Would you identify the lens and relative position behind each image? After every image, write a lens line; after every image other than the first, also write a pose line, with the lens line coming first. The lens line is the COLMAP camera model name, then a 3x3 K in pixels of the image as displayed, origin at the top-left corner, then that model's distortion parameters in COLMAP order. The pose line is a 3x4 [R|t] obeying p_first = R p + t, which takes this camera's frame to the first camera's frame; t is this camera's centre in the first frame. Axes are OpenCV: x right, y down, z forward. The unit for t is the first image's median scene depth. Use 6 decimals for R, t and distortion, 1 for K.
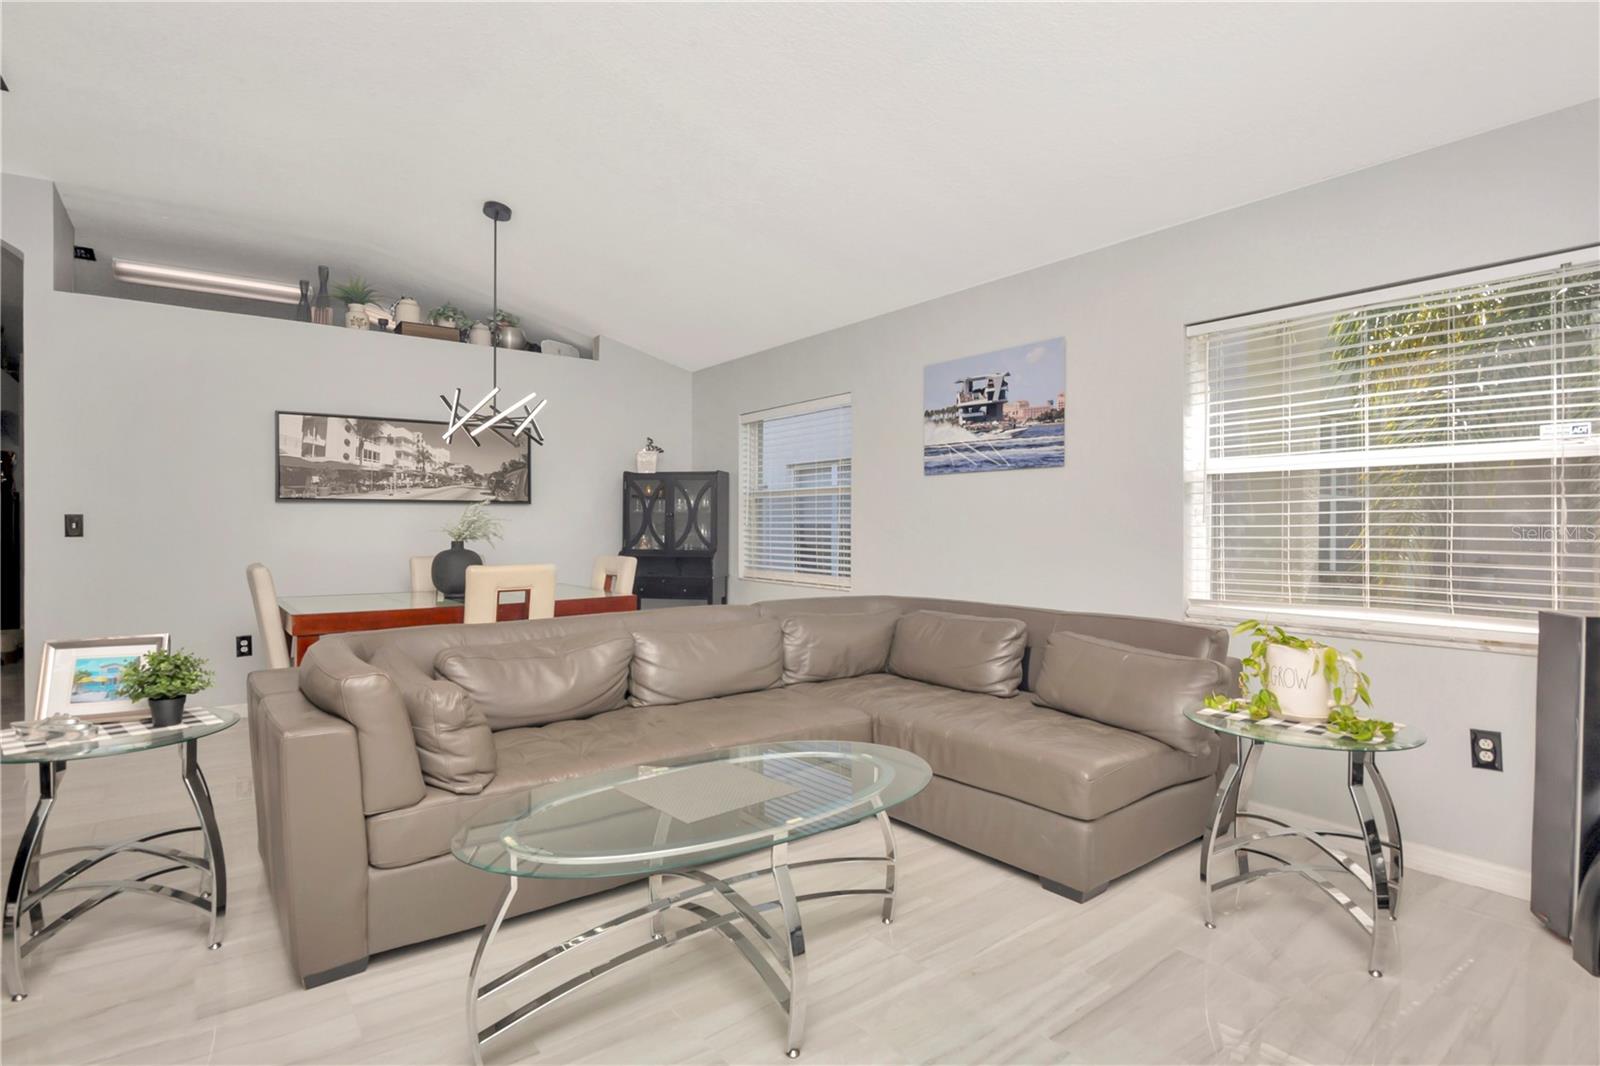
lens RADIAL K [[787.5, 0, 800.0], [0, 787.5, 533.0], [0, 0, 1]] dist [-0.000880, -0.000925]
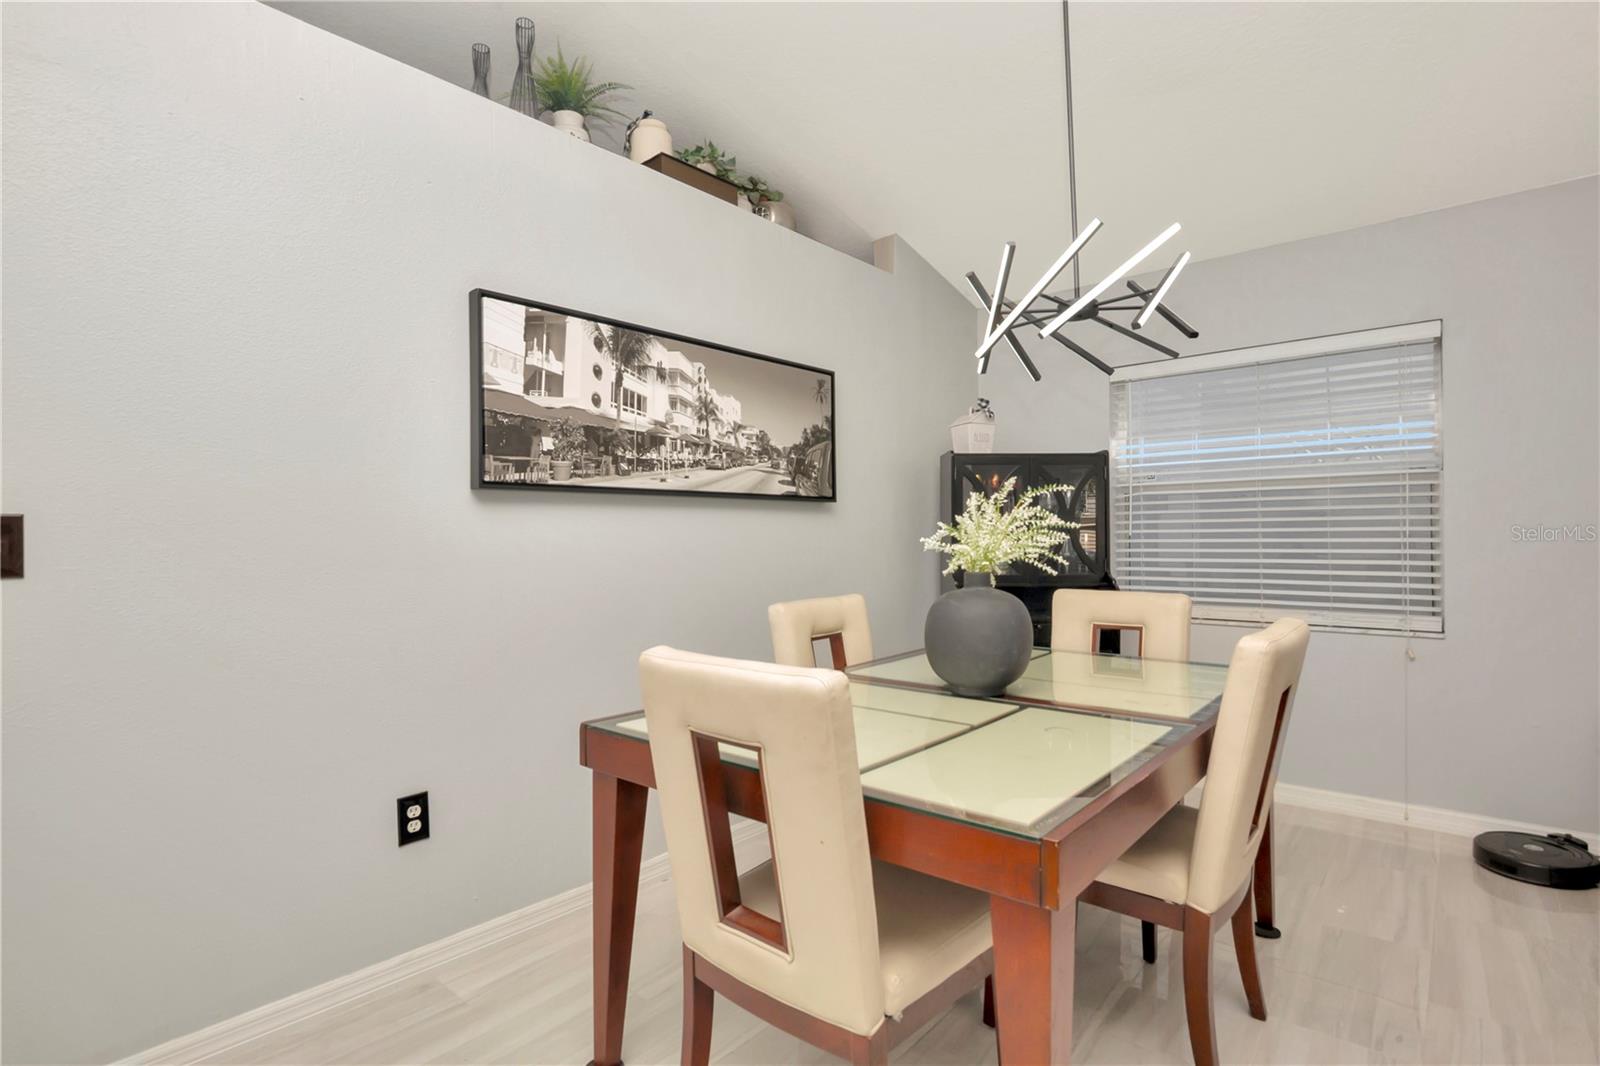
lens RADIAL K [[787.5, 0, 800.0], [0, 787.5, 533.0], [0, 0, 1]] dist [-0.000880, -0.000925]
pose [[0.980502, -0.008676, 0.196315, -0.568848], [0.013264, 0.999668, -0.022068, -0.002121], [-0.196059, 0.024242, 0.980292, 0.515780]]
